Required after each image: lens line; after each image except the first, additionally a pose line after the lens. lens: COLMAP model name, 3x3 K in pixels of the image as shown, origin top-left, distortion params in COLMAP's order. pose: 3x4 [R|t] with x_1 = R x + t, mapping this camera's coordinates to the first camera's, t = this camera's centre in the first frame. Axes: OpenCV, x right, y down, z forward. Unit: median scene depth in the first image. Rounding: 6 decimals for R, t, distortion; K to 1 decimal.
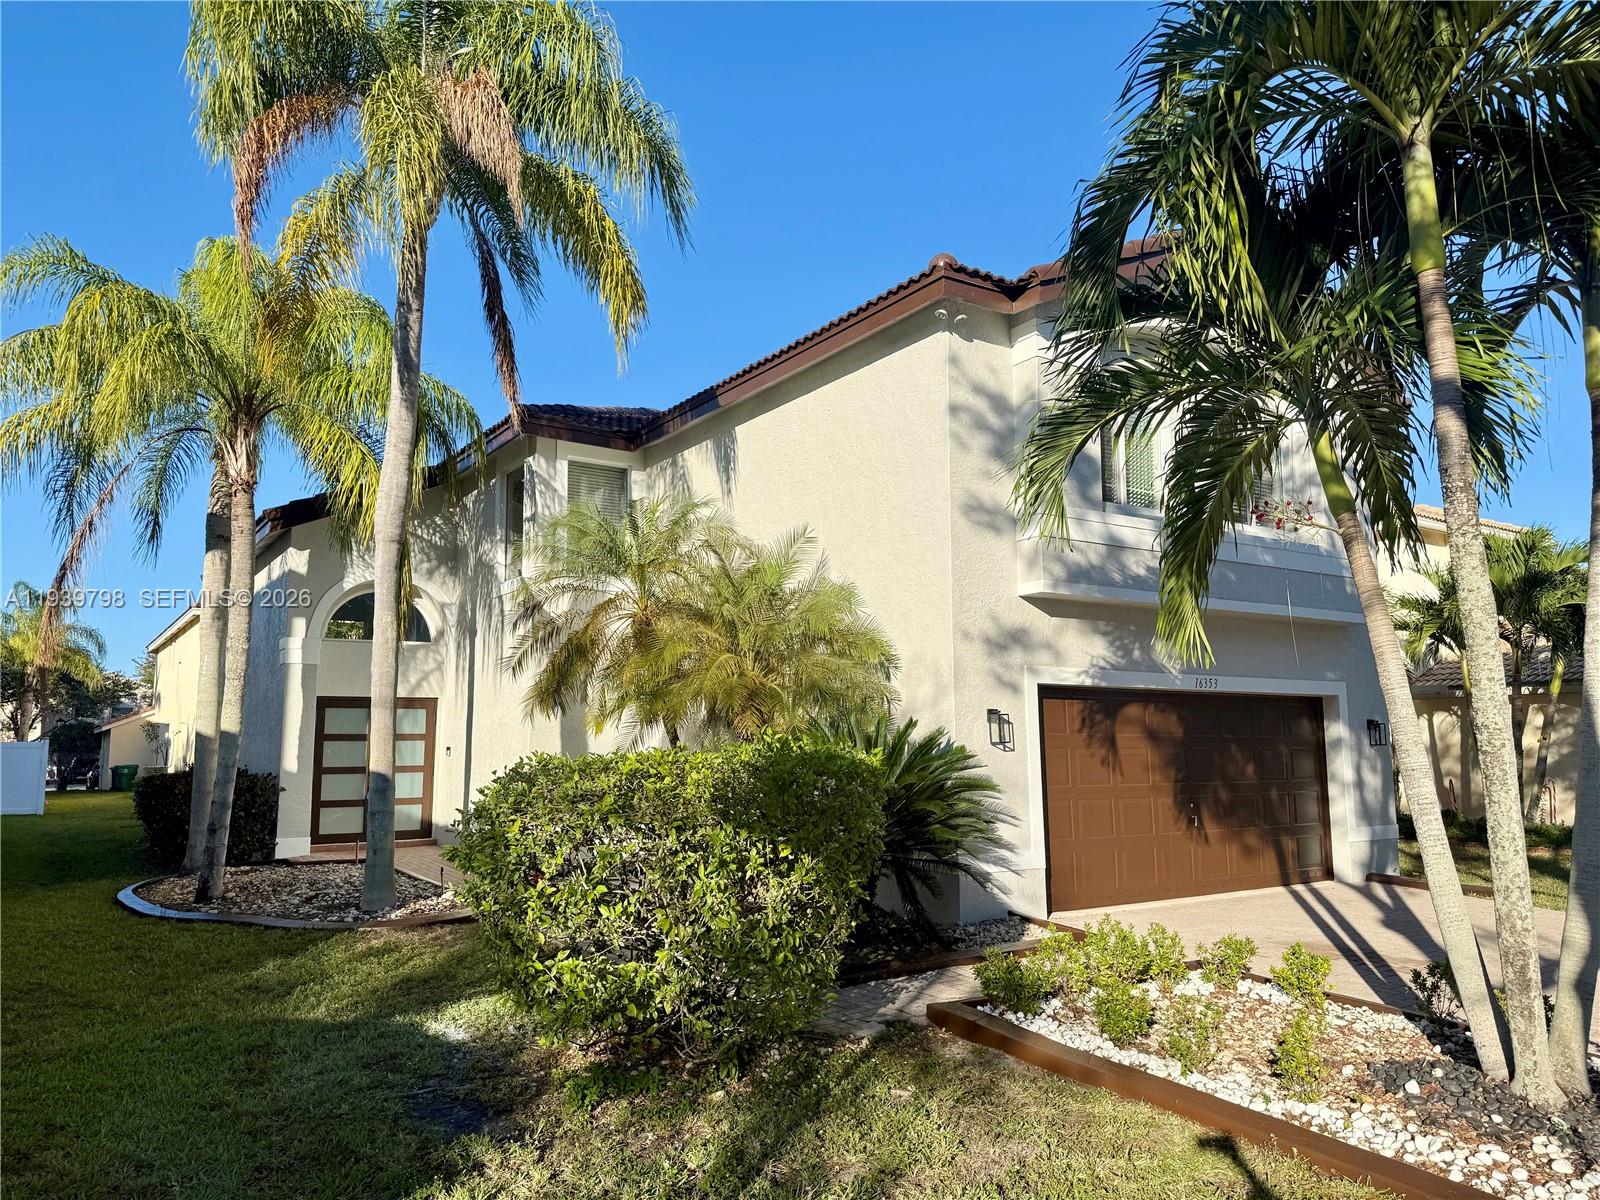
lens RADIAL K [[1110.4, 0, 797.9], [0, 1110.4, 603.5], [0, 0, 1]] dist [0.050511, 0.000132]
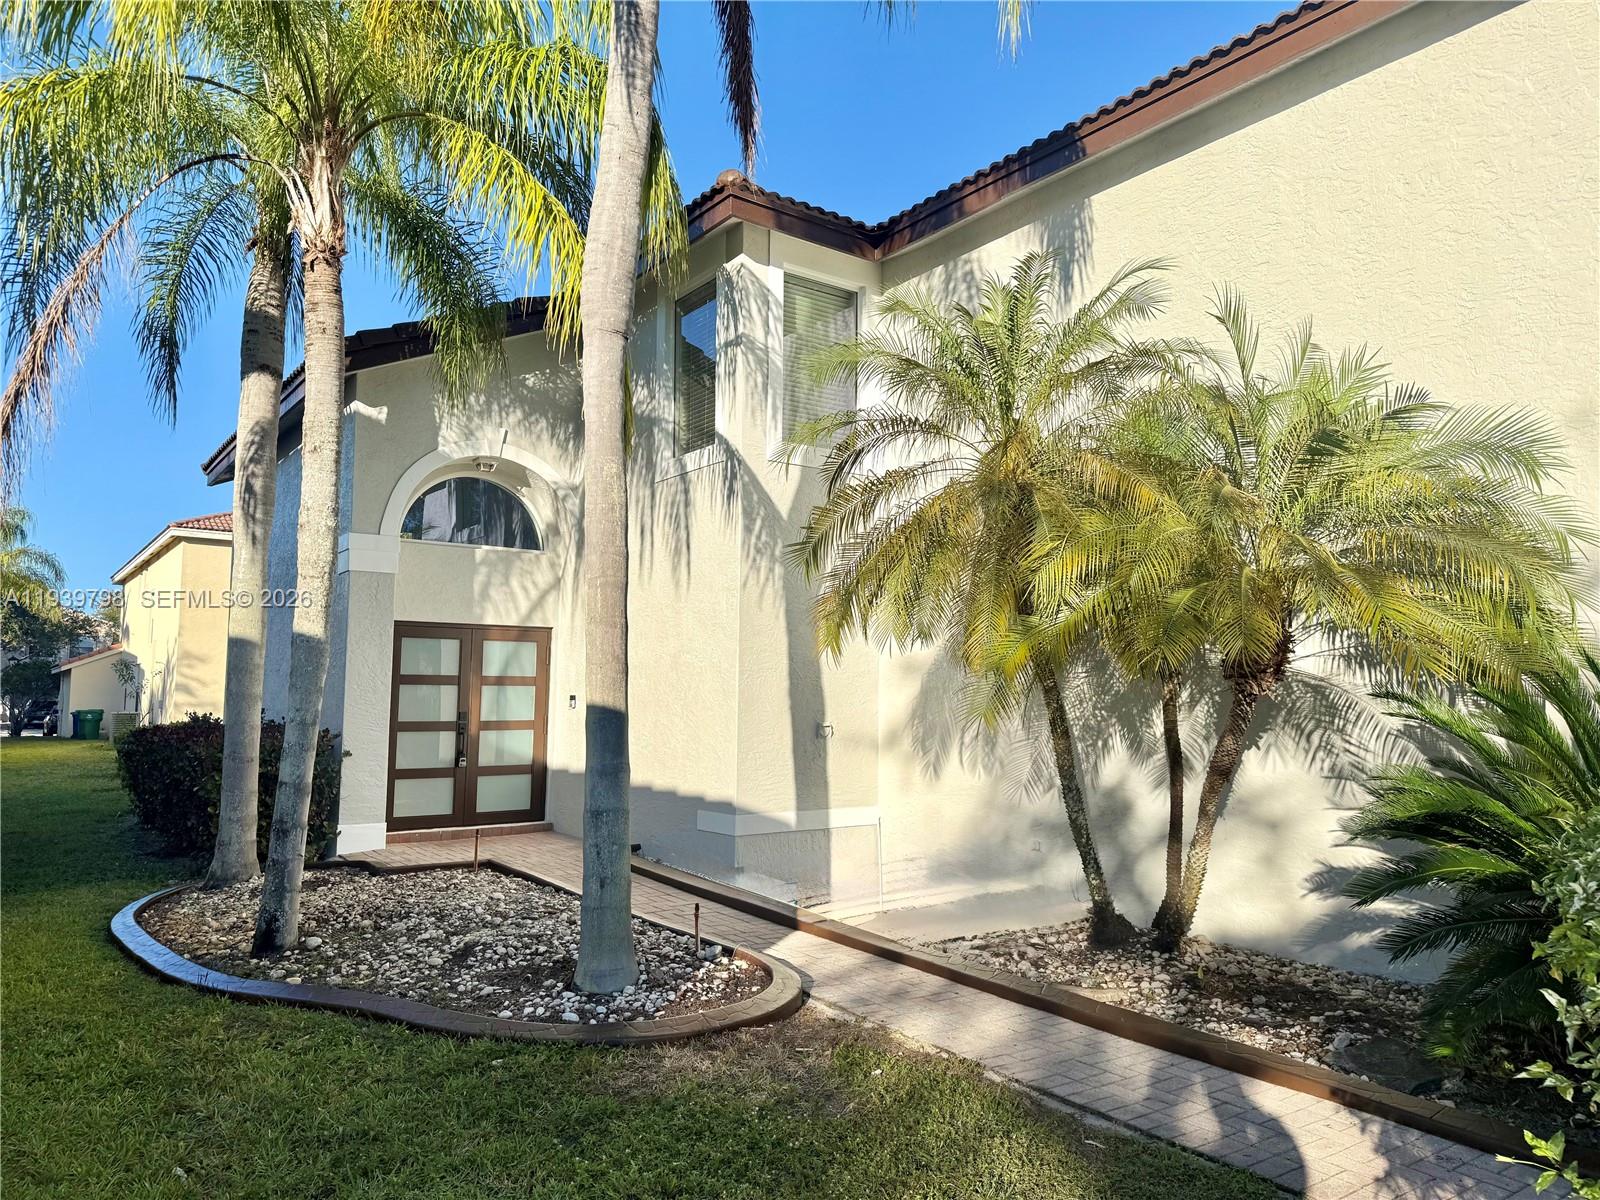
lens RADIAL K [[1110.4, 0, 800.8], [0, 1110.4, 591.6], [0, 0, 1]] dist [0.050511, 0.000132]
pose [[0.999439, 0.013829, 0.030512, -0.195876], [-0.014834, 0.999346, 0.032967, 0.038103], [-0.030036, -0.033401, 0.998991, 0.299076]]
